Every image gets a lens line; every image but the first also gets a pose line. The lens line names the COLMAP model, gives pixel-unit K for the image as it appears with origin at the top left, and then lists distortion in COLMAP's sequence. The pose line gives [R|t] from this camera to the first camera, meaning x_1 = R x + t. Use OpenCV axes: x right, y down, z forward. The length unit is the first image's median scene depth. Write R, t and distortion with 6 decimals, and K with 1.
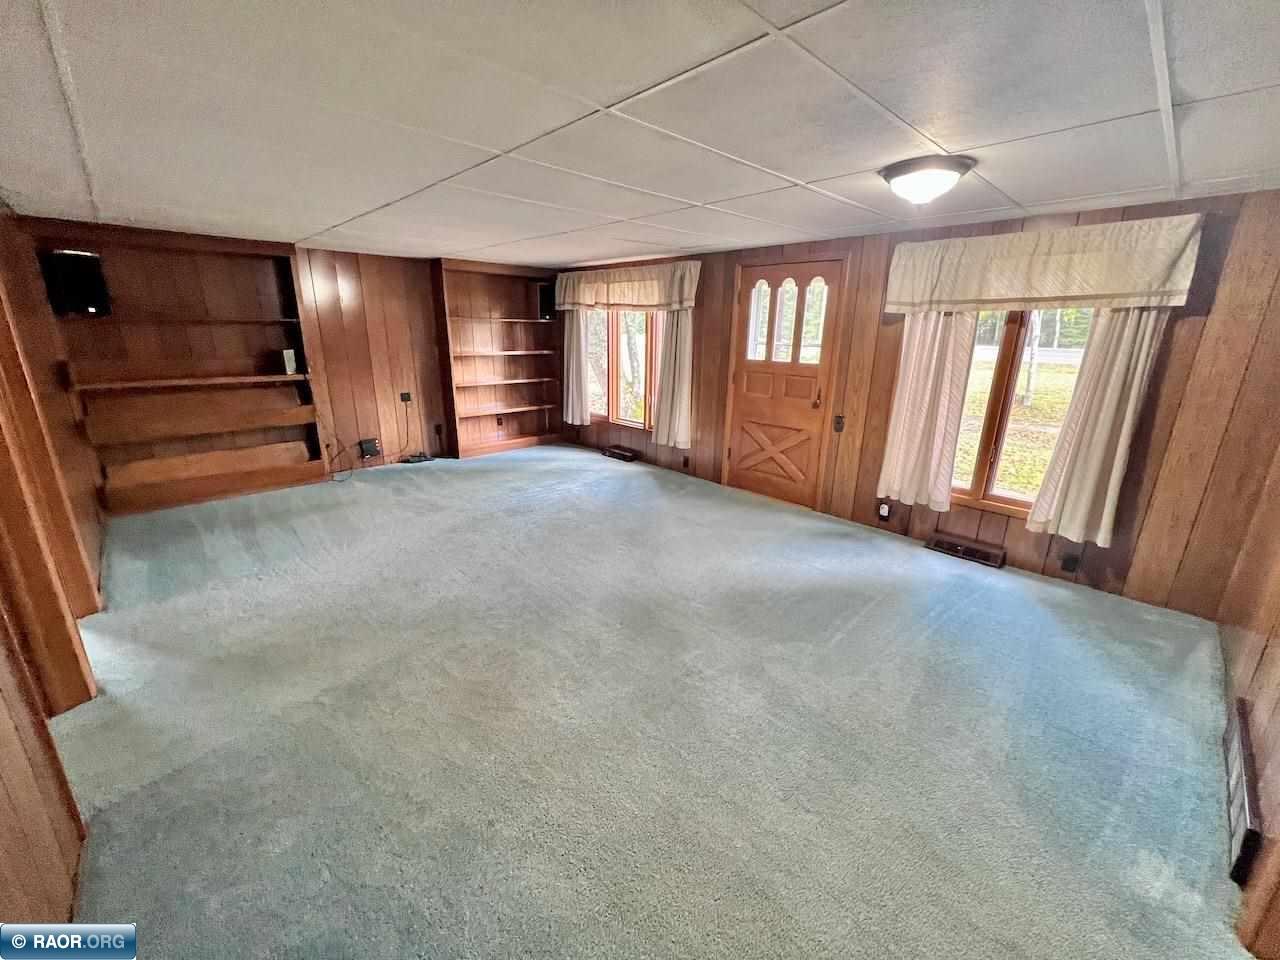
lens RADIAL K [[517.9, 0, 631.7], [0, 517.9, 478.3], [0, 0, 1]] dist [-0.000621, 0.000242]
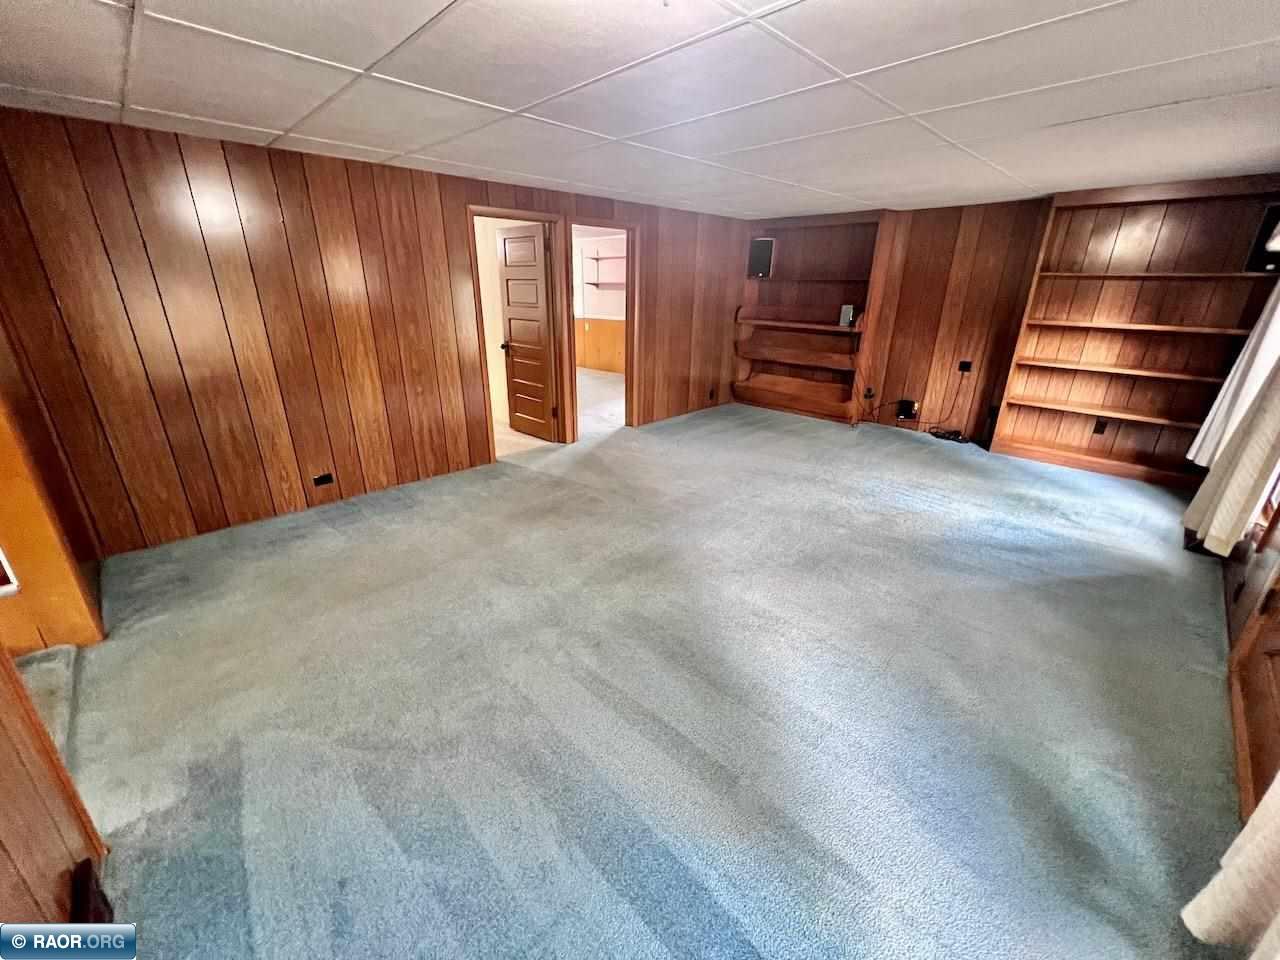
lens RADIAL K [[517.9, 0, 633.1], [0, 517.9, 475.6], [0, 0, 1]] dist [-0.000621, 0.000242]
pose [[0.004297, 0.333730, -0.942659, 0.557959], [-0.288056, 0.903124, 0.318420, -0.127069], [0.957604, 0.270170, 0.100013, 0.498705]]
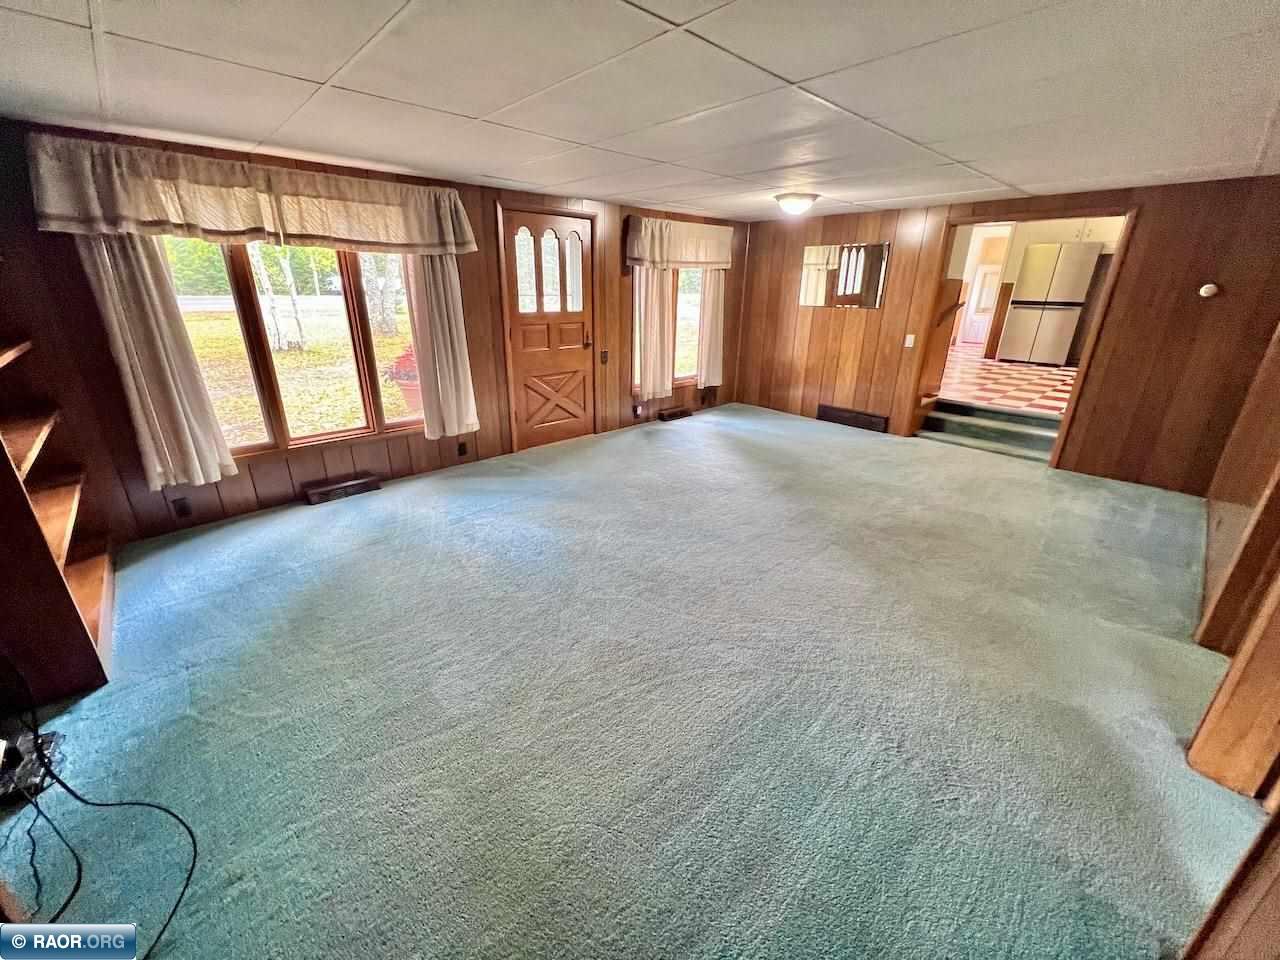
lens RADIAL K [[517.9, 0, 637.4], [0, 517.9, 484.8], [0, 0, 1]] dist [-0.000621, 0.000242]
pose [[-0.000354, -0.376168, 0.926552, -0.769002], [0.271006, 0.891842, 0.362180, -0.230976], [-0.962578, 0.251229, 0.101628, 0.766012]]
